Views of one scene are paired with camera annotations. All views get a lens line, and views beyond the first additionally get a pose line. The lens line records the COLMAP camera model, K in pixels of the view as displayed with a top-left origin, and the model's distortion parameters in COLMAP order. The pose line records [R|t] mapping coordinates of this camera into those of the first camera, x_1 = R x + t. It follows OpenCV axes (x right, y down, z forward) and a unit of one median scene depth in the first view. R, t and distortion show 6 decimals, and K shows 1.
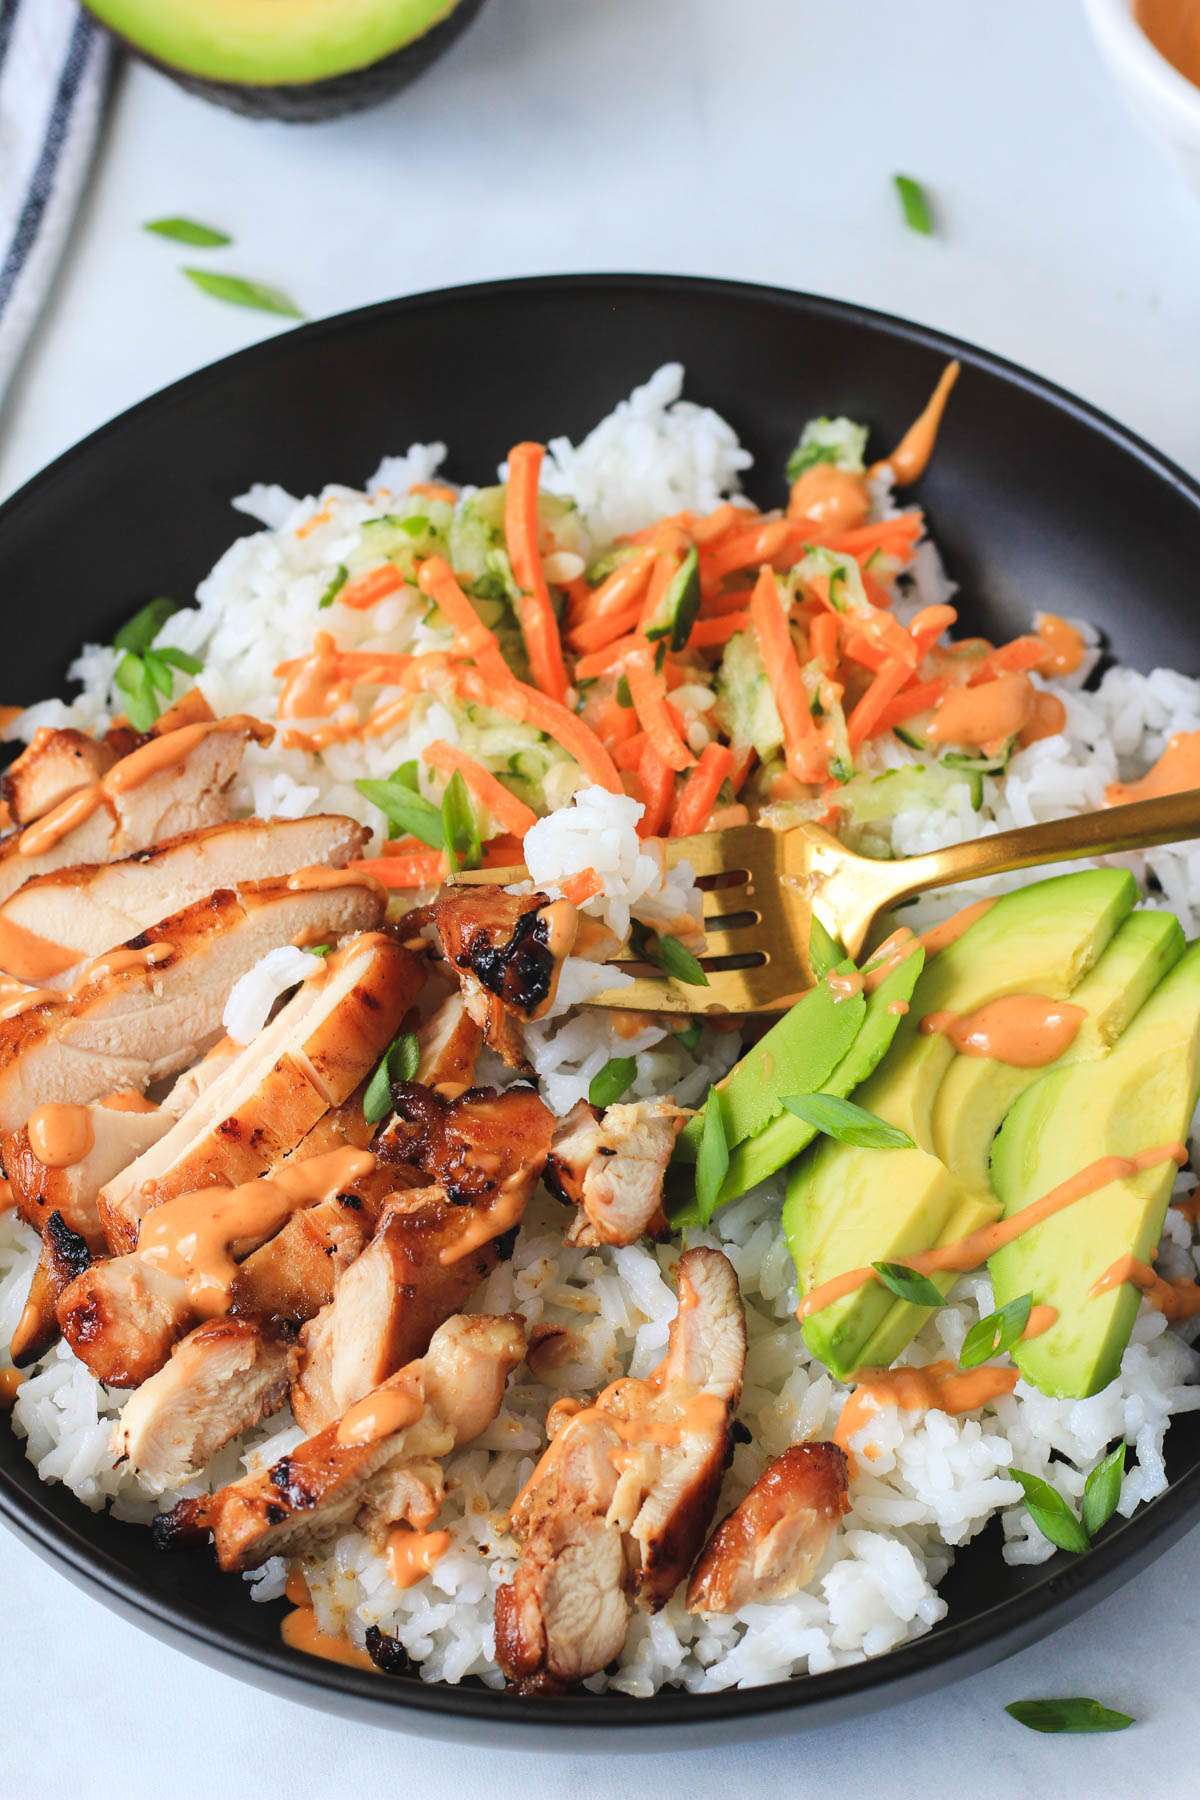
lens RADIAL K [[4524.4, 0, 584.0], [0, 4524.4, 880.8], [0, 0, 1]] dist [-0.071875, 0.000000]
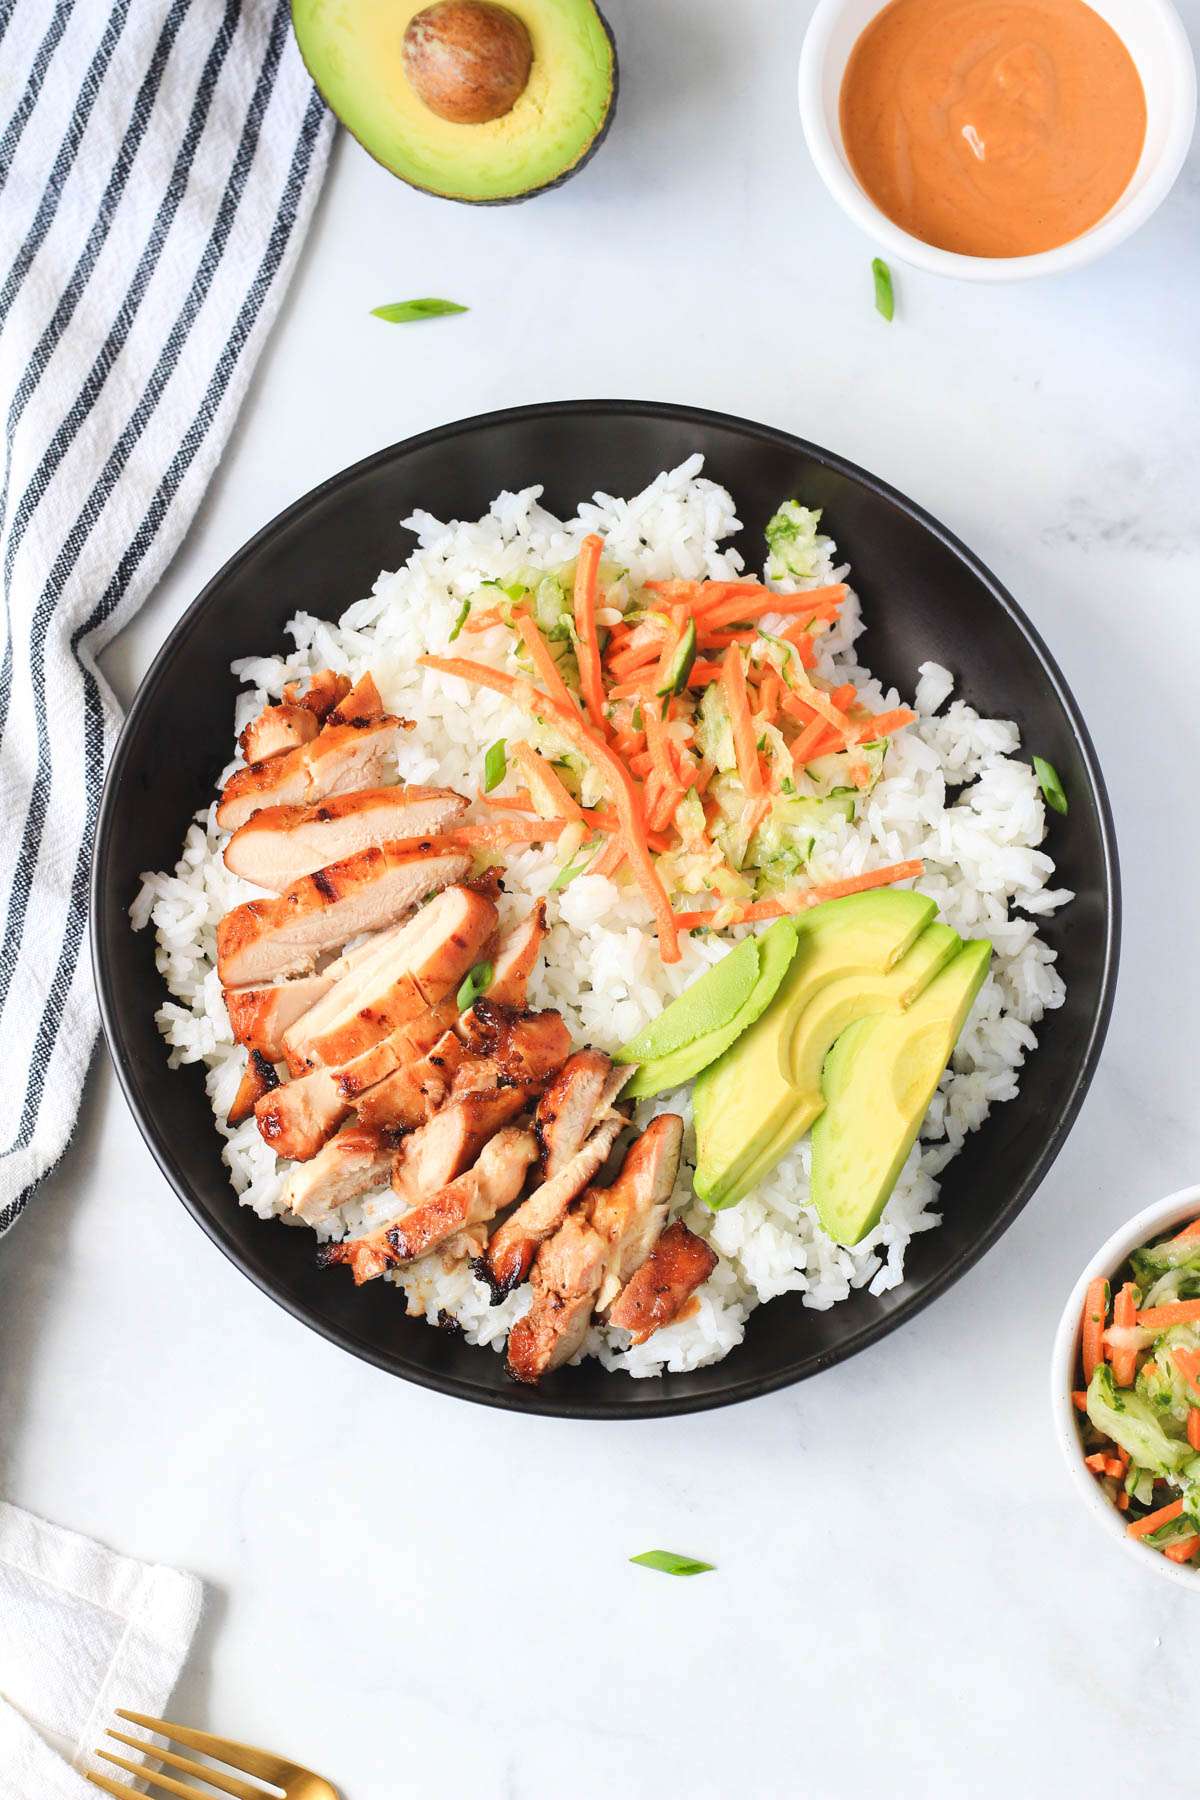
lens RADIAL K [[4524.4, 0, 593.9], [0, 4524.4, 901.6], [0, 0, 1]] dist [-0.071875, 0.000000]
pose [[0.994720, 0.102587, 0.002963, -0.004524], [-0.096295, 0.922943, 0.372698, -0.586114], [0.035499, -0.371015, 0.927948, -0.498597]]
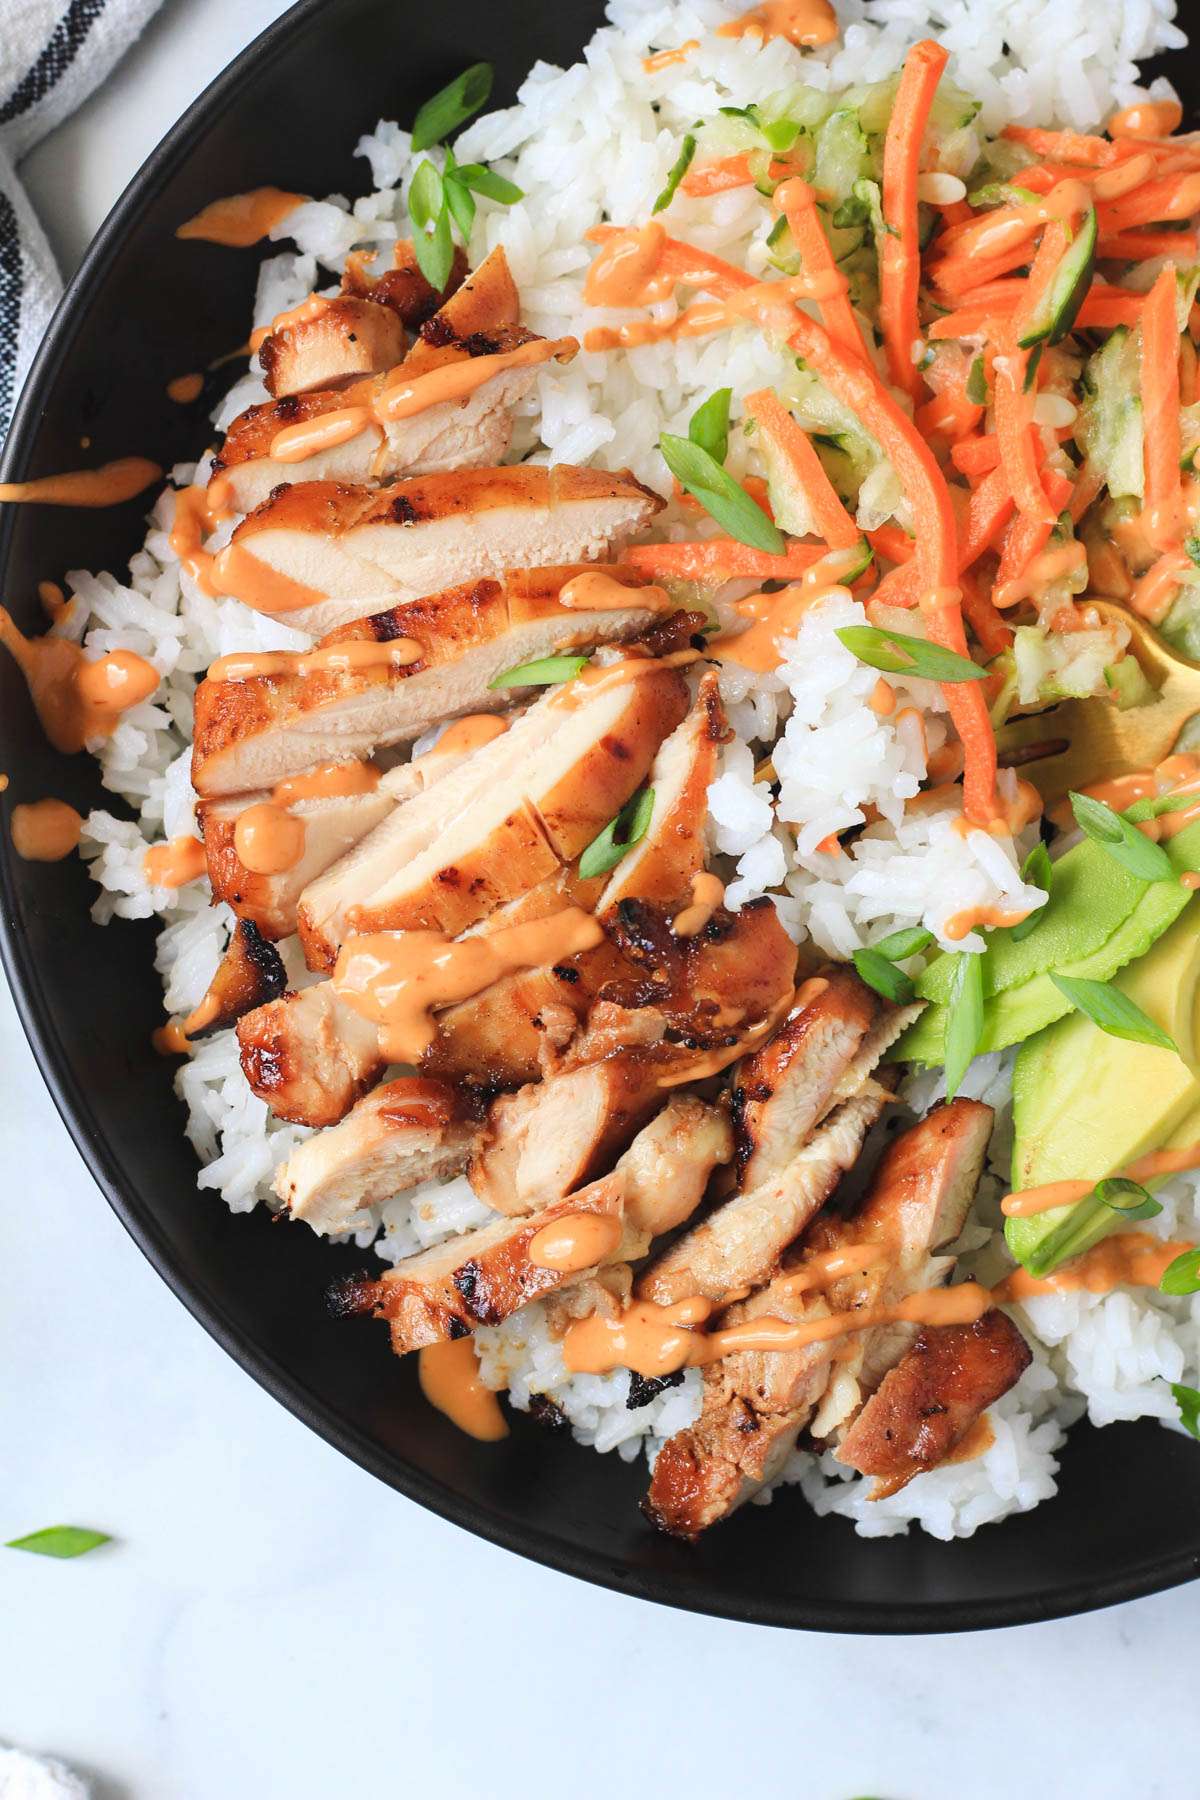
lens RADIAL K [[4524.4, 0, 612.1], [0, 4524.4, 900.0], [0, 0, 1]] dist [-0.071875, 0.000000]
pose [[0.981687, 0.186262, 0.039970, -0.079320], [-0.179992, 0.838152, 0.514882, -0.407626], [0.062402, -0.512647, 0.856329, 0.202735]]
